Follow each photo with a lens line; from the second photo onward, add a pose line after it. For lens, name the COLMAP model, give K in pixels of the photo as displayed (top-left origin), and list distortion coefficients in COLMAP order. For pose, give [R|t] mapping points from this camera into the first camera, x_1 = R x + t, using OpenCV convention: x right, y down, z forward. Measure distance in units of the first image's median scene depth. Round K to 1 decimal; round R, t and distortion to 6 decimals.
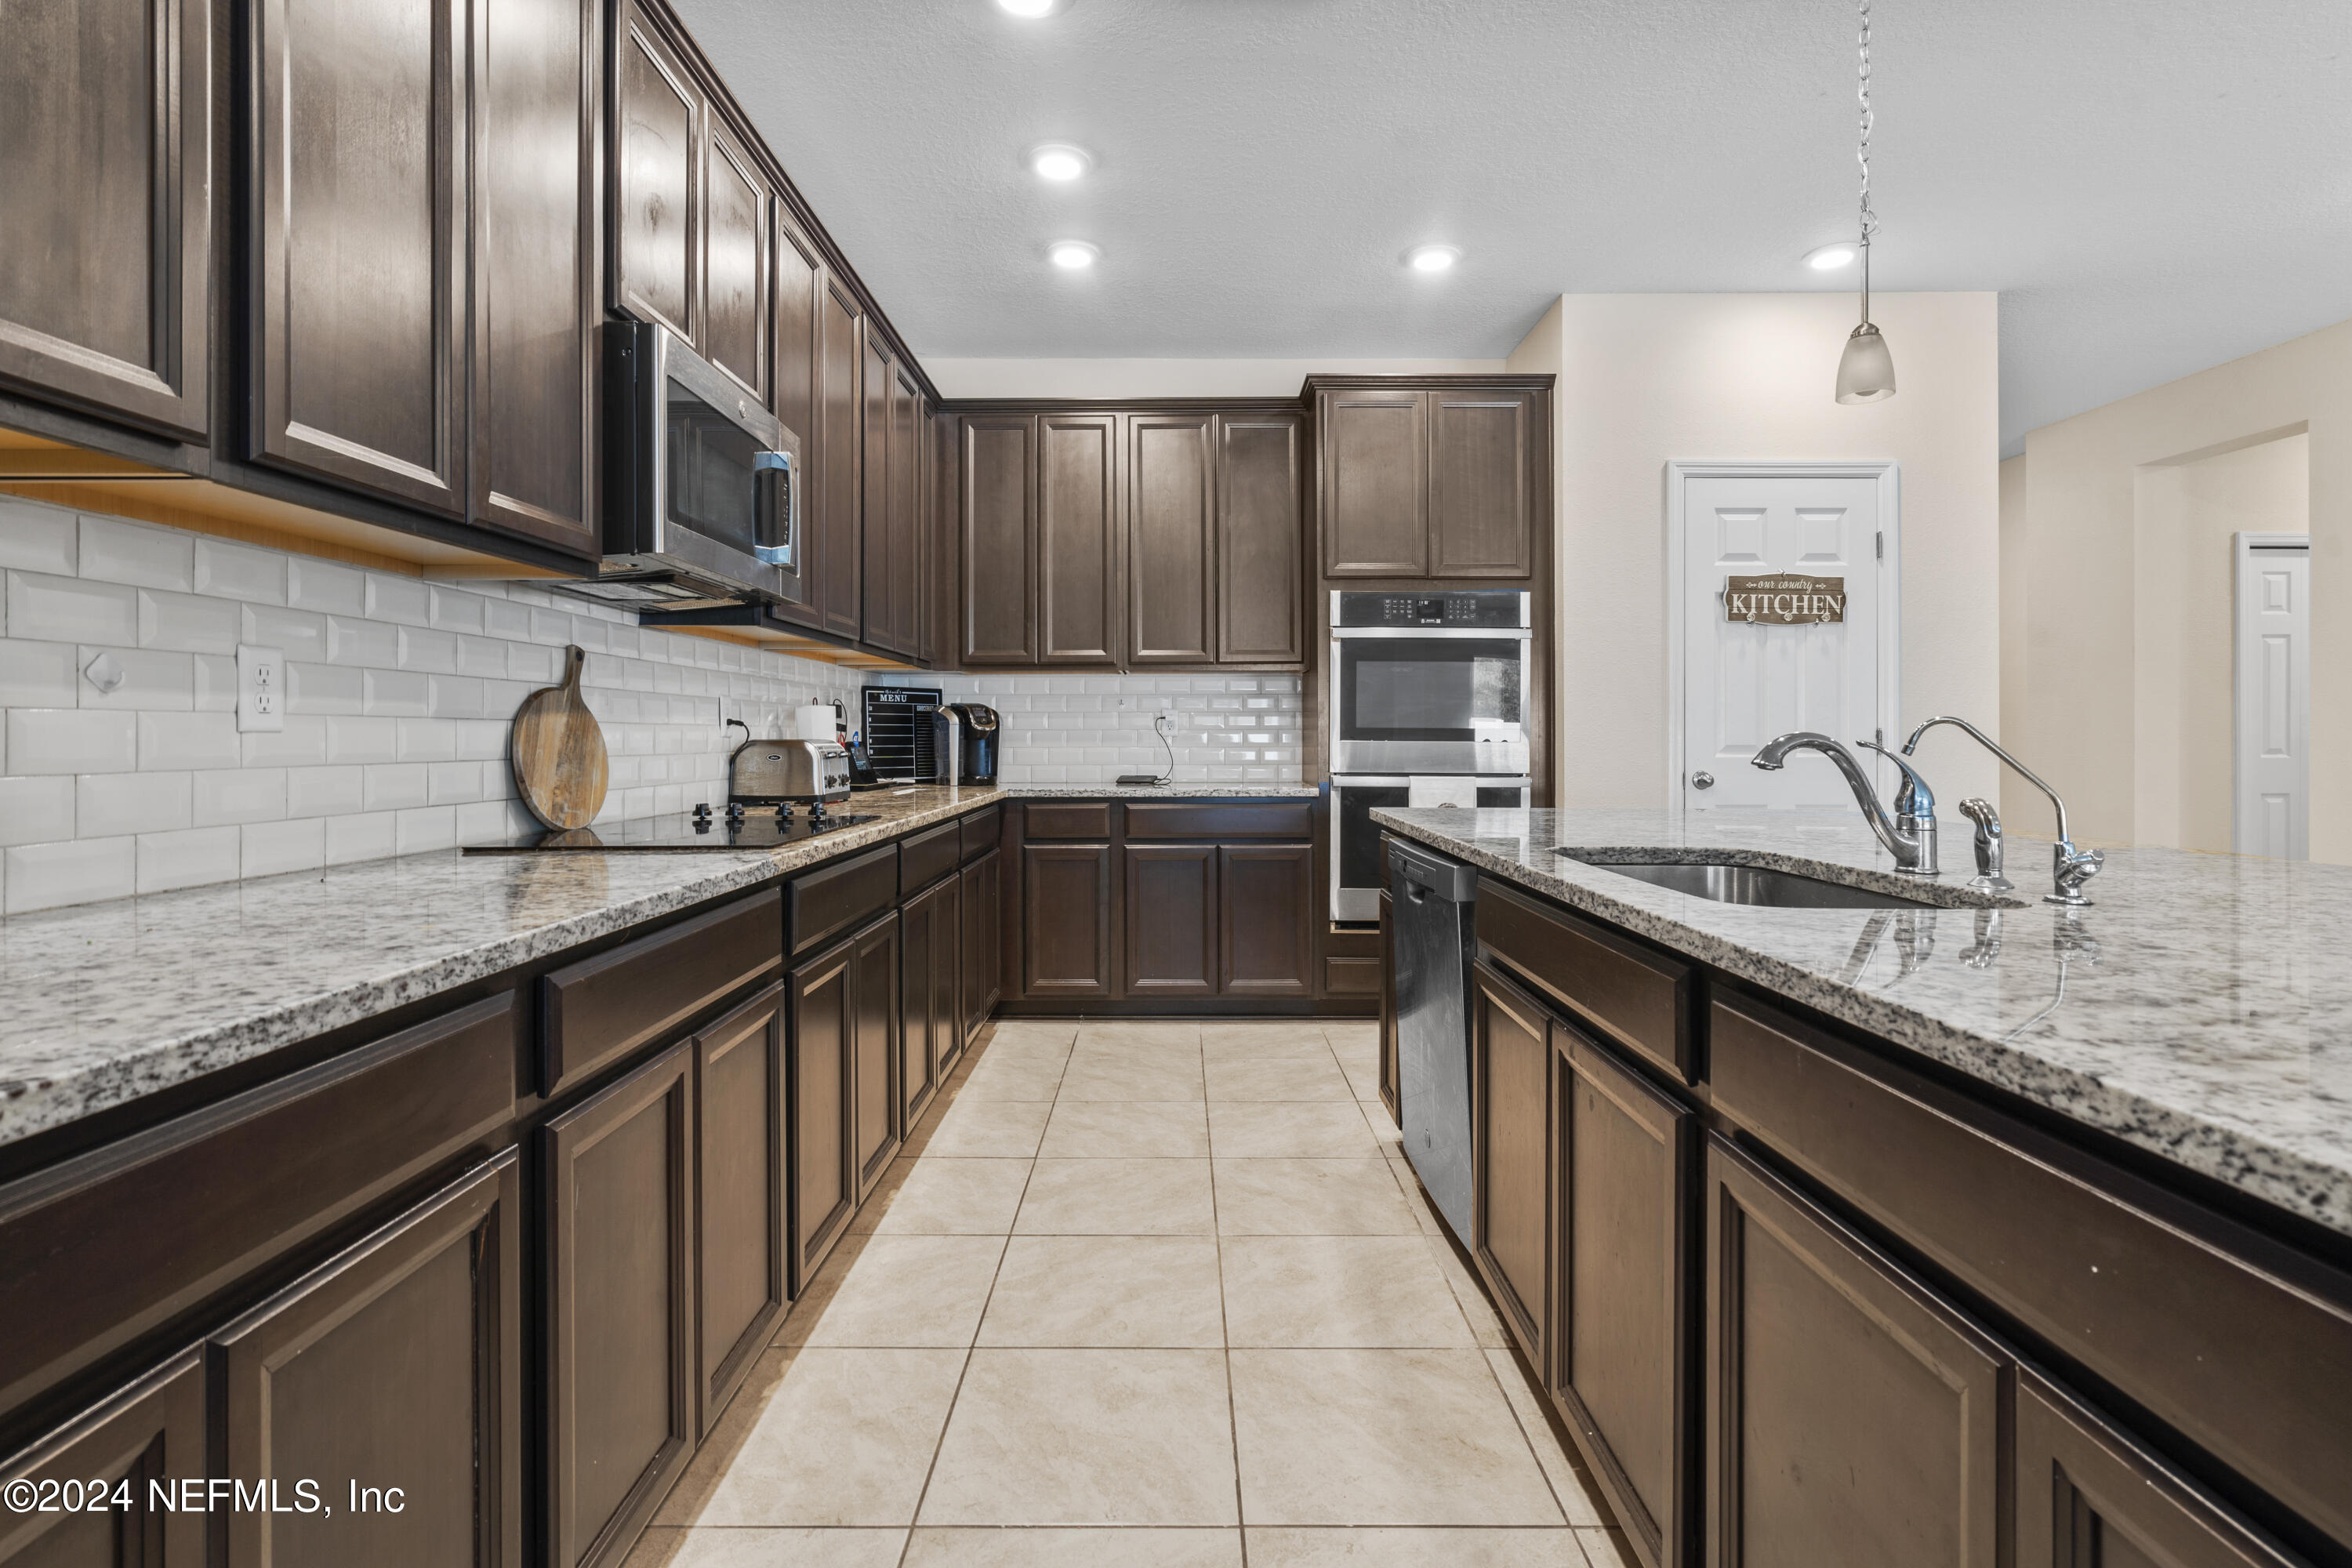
lens RADIAL K [[1072.7, 0, 1132.8], [0, 1072.7, 733.9], [0, 0, 1]] dist [-0.012917, 0.004454]
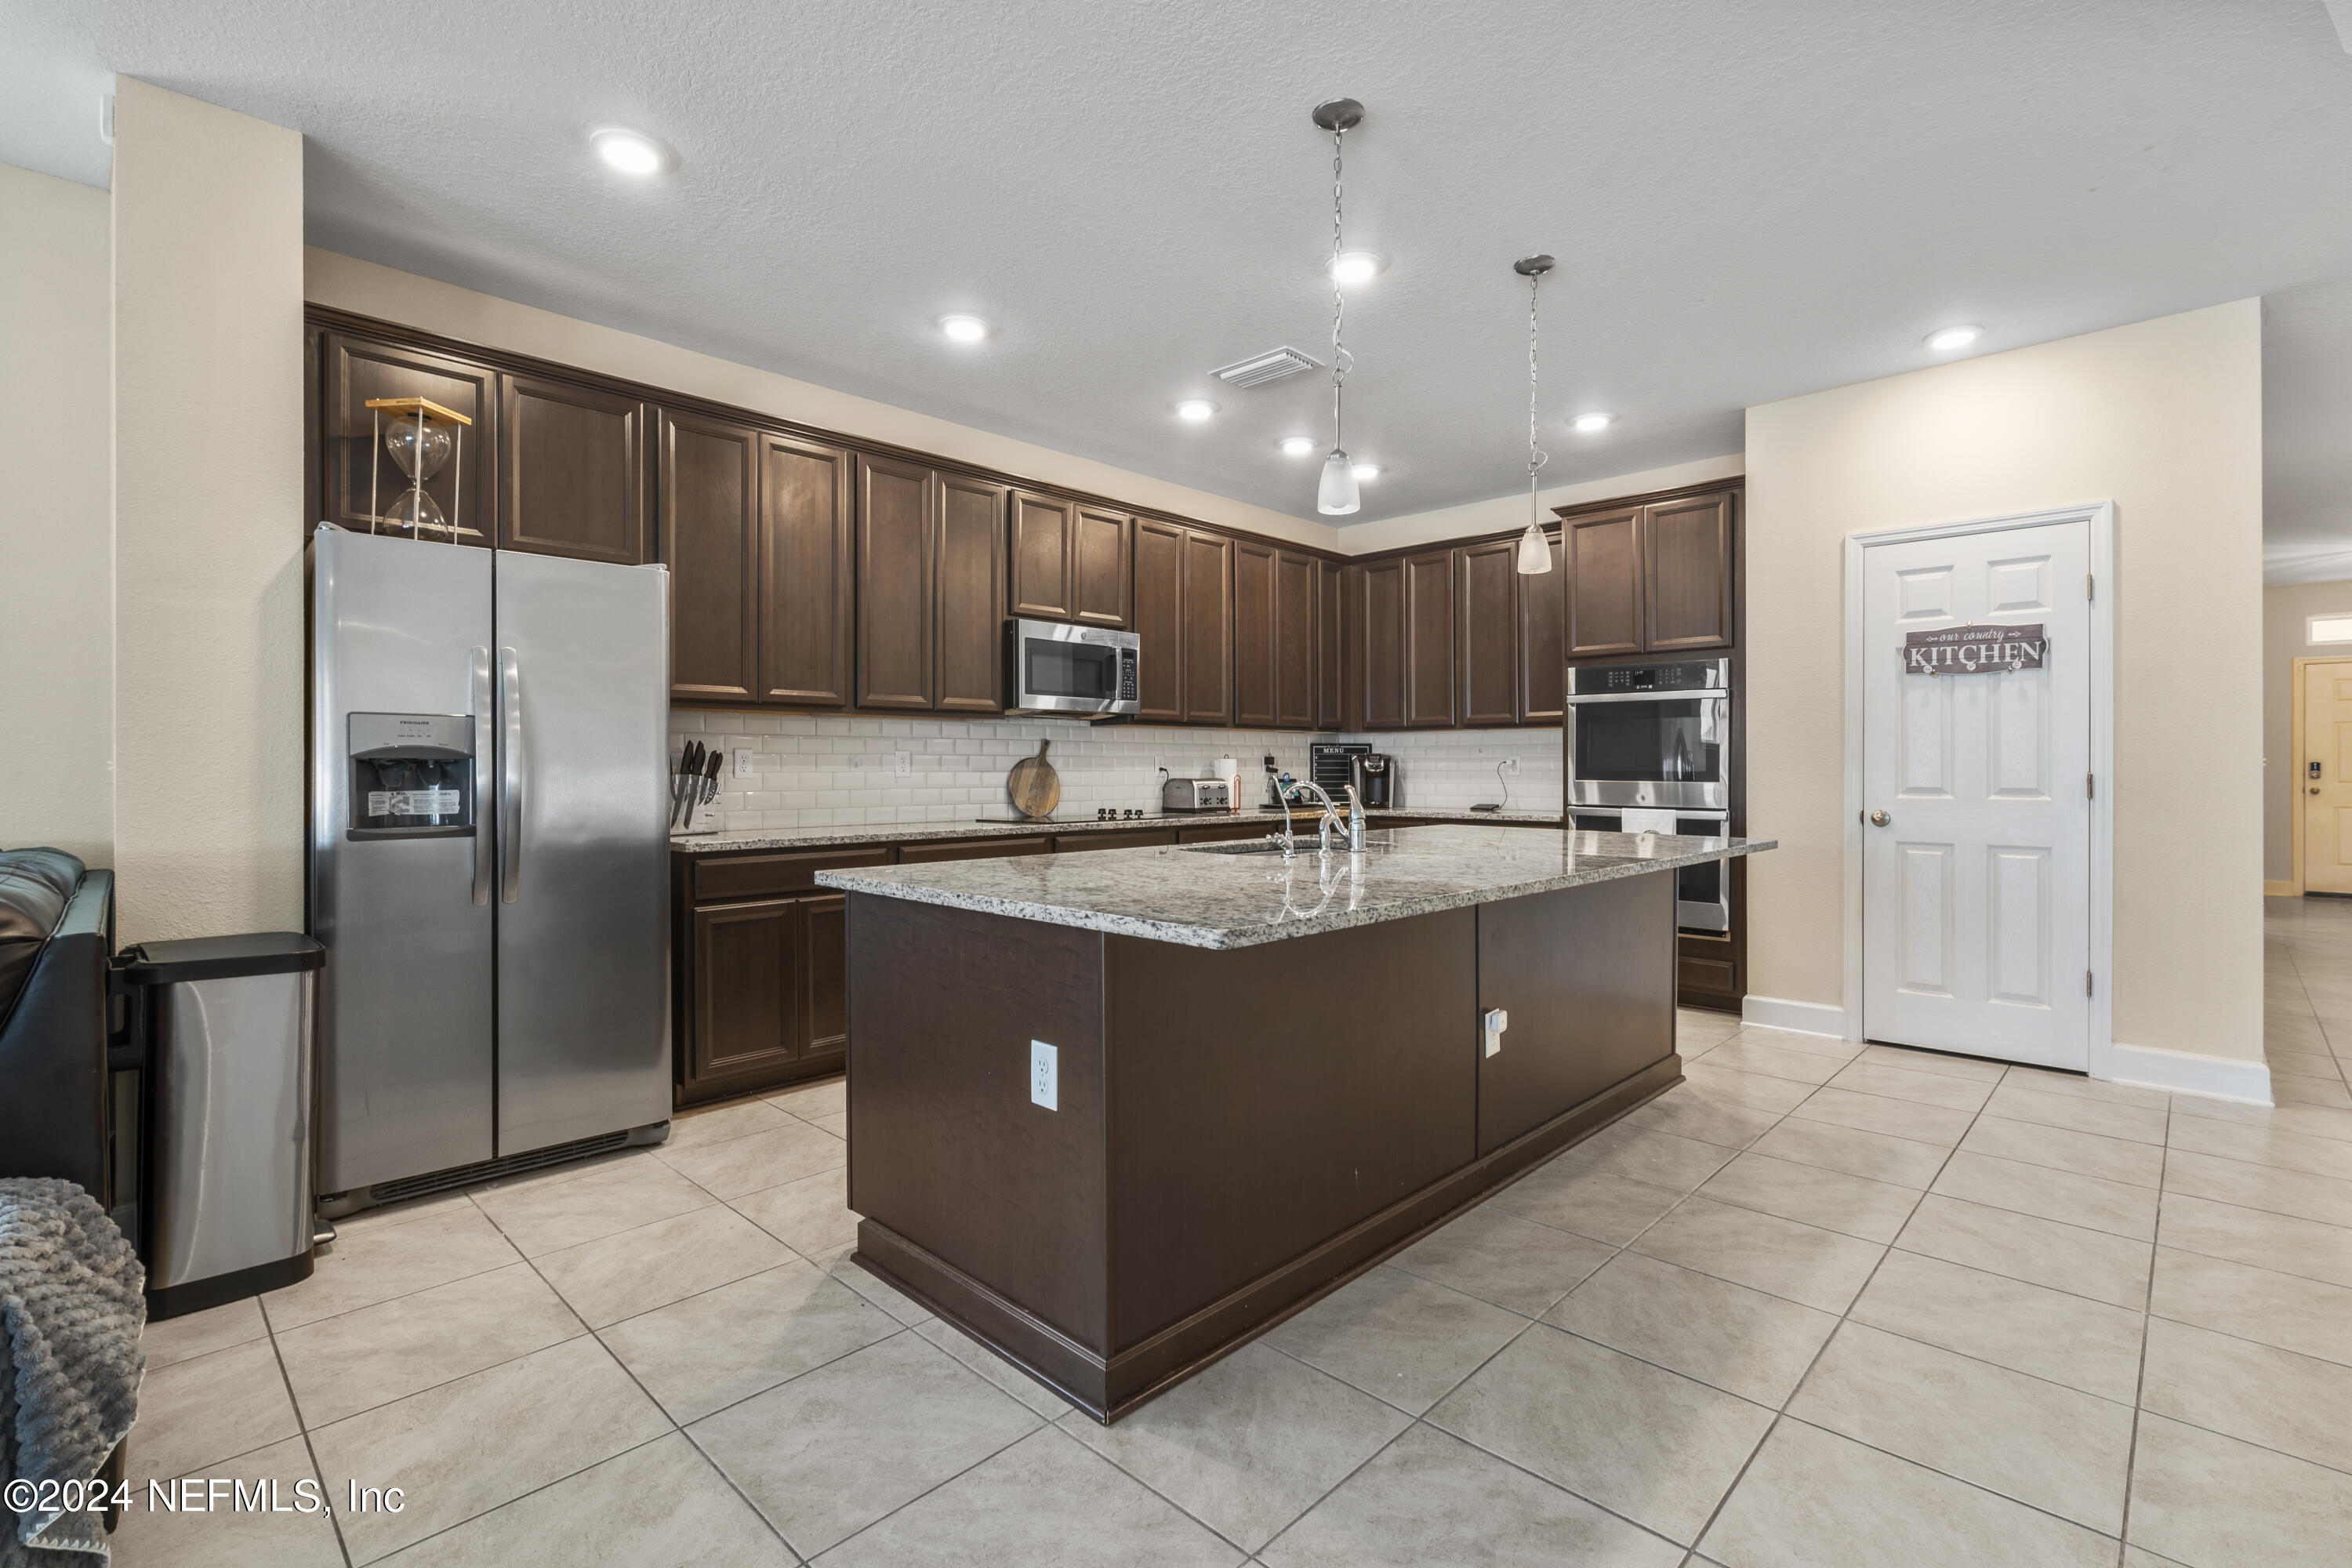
lens RADIAL K [[1072.7, 0, 1173.3], [0, 1072.7, 767.5], [0, 0, 1]] dist [-0.012917, 0.004454]
pose [[0.739524, -0.002675, -0.673125, 0.728292], [0.002171, 0.999996, -0.001590, -0.008912], [0.673127, -0.000286, 0.739527, -0.316020]]
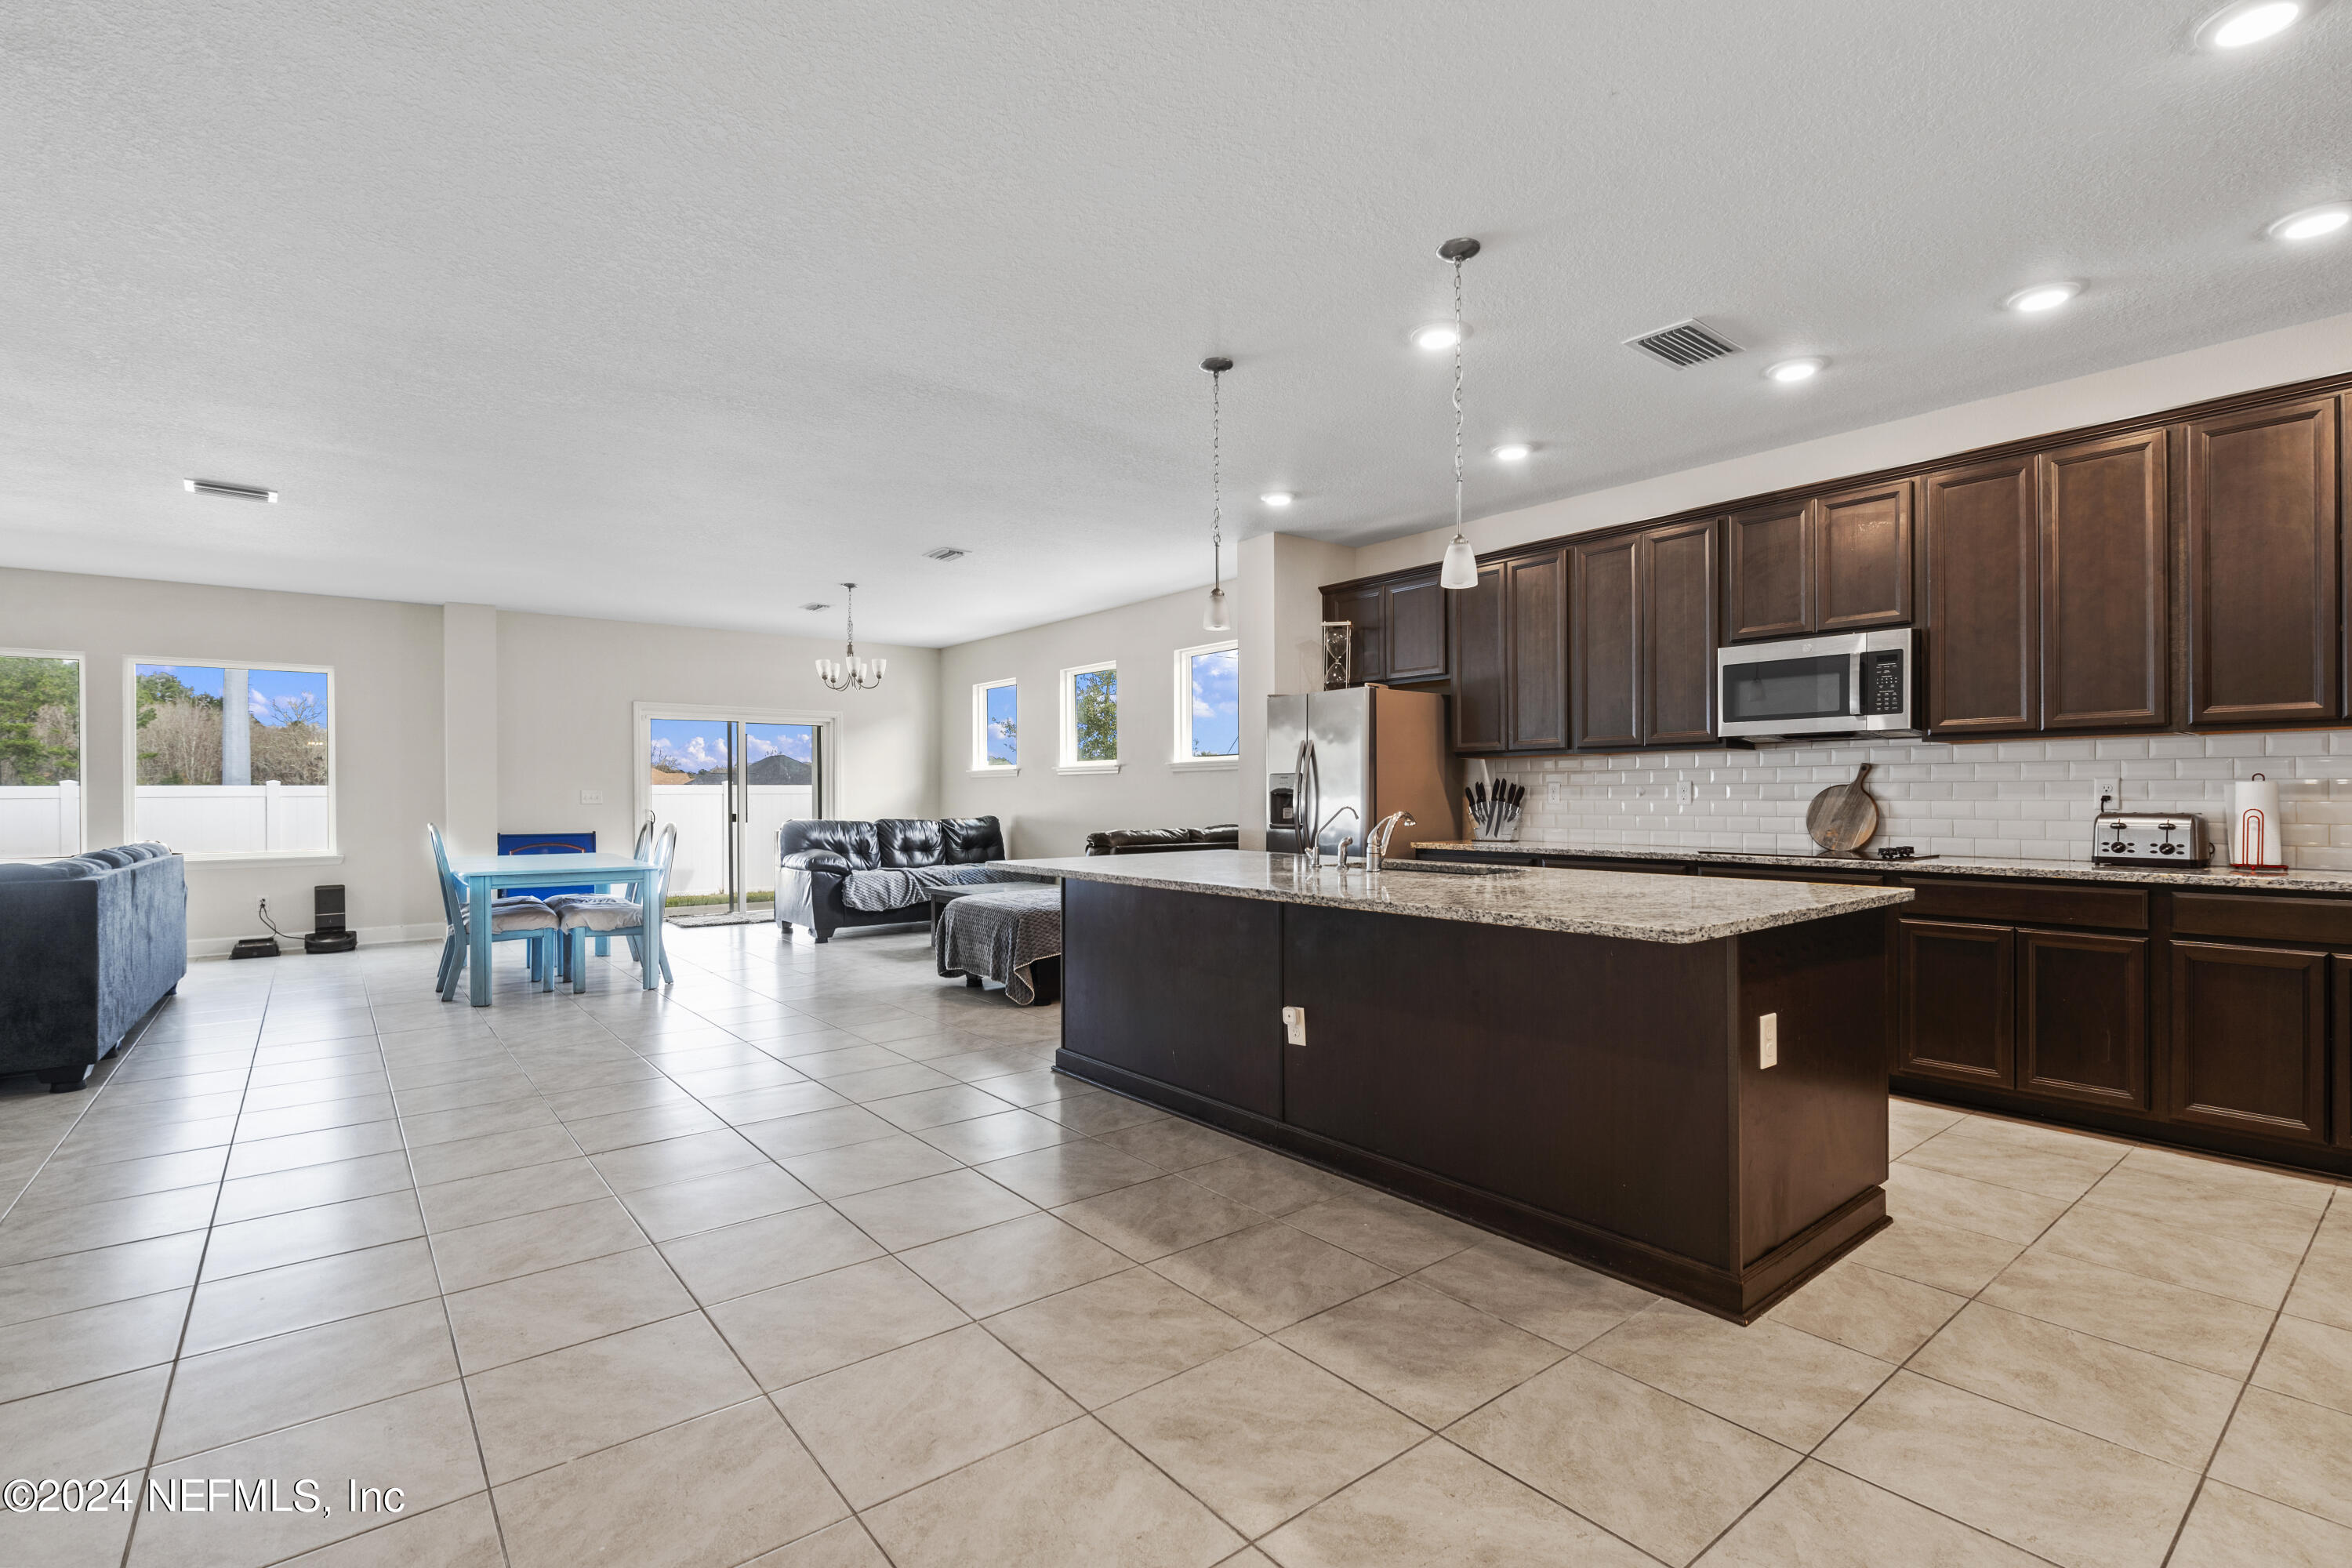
lens RADIAL K [[1072.7, 0, 1190.5], [0, 1072.7, 787.1], [0, 0, 1]] dist [-0.012917, 0.004454]
pose [[-0.756428, -0.001277, -0.654076, 1.029755], [0.004703, 0.999962, -0.007391, -0.015543], [0.654061, -0.008666, -0.756393, 0.975545]]
